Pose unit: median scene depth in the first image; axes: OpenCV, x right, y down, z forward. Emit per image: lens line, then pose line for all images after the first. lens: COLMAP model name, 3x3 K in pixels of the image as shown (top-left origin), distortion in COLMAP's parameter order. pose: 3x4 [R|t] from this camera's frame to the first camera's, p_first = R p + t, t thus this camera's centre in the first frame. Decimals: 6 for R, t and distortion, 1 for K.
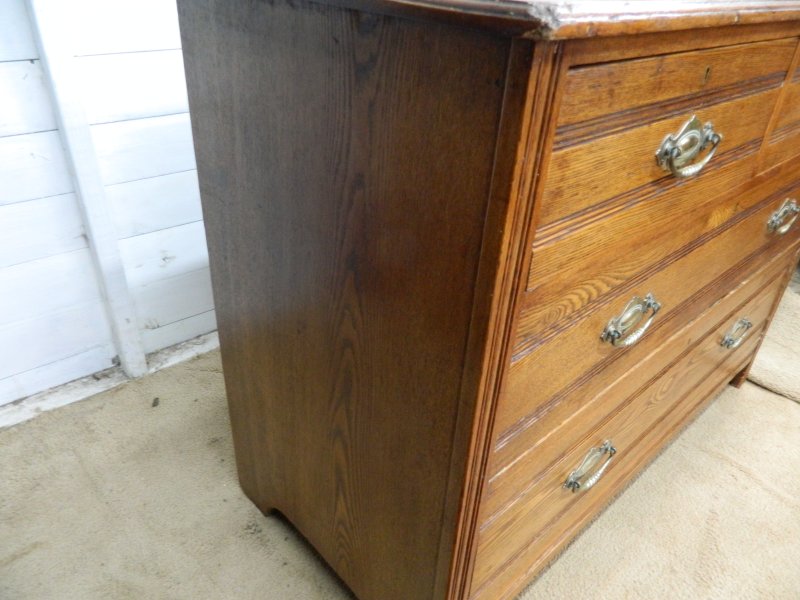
lens RADIAL K [[600.0, 0, 400.0], [0, 600.0, 300.0], [0, 0, 1]] dist [0.011040, -0.009273]
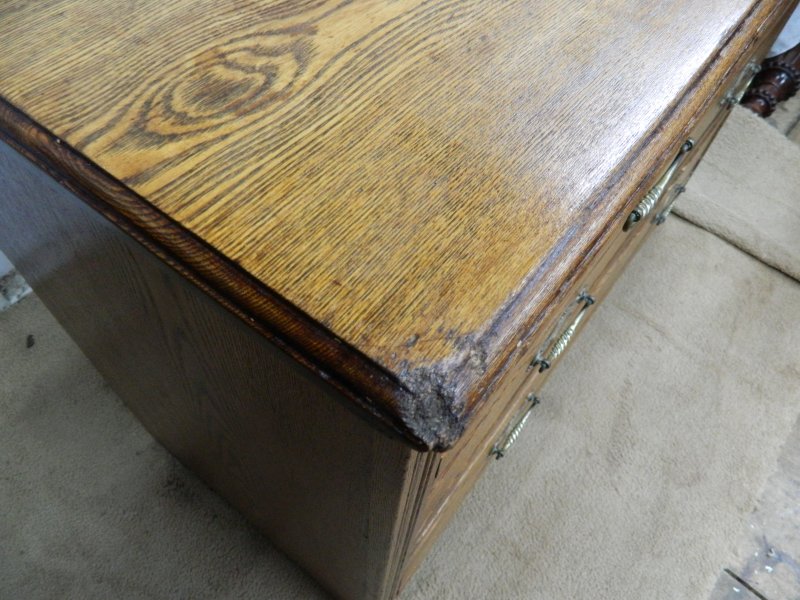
lens RADIAL K [[600.0, 0, 400.0], [0, 600.0, 300.0], [0, 0, 1]] dist [0.011040, -0.009273]
pose [[0.985983, -0.137718, 0.094184, 0.063660], [0.084468, 0.898847, 0.430045, -0.274985], [-0.143882, -0.416062, 0.897881, 0.208439]]
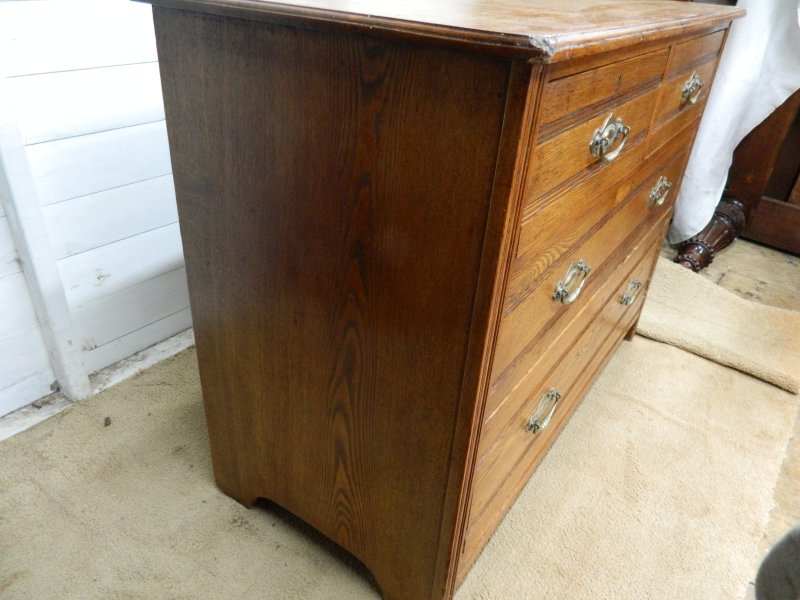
lens RADIAL K [[600.0, 0, 400.0], [0, 600.0, 300.0], [0, 0, 1]] dist [0.011040, -0.009273]
pose [[0.975242, -0.102539, 0.195932, -0.139992], [0.103704, 0.994599, 0.004333, 0.020760], [-0.195318, 0.016093, 0.980608, -0.091501]]
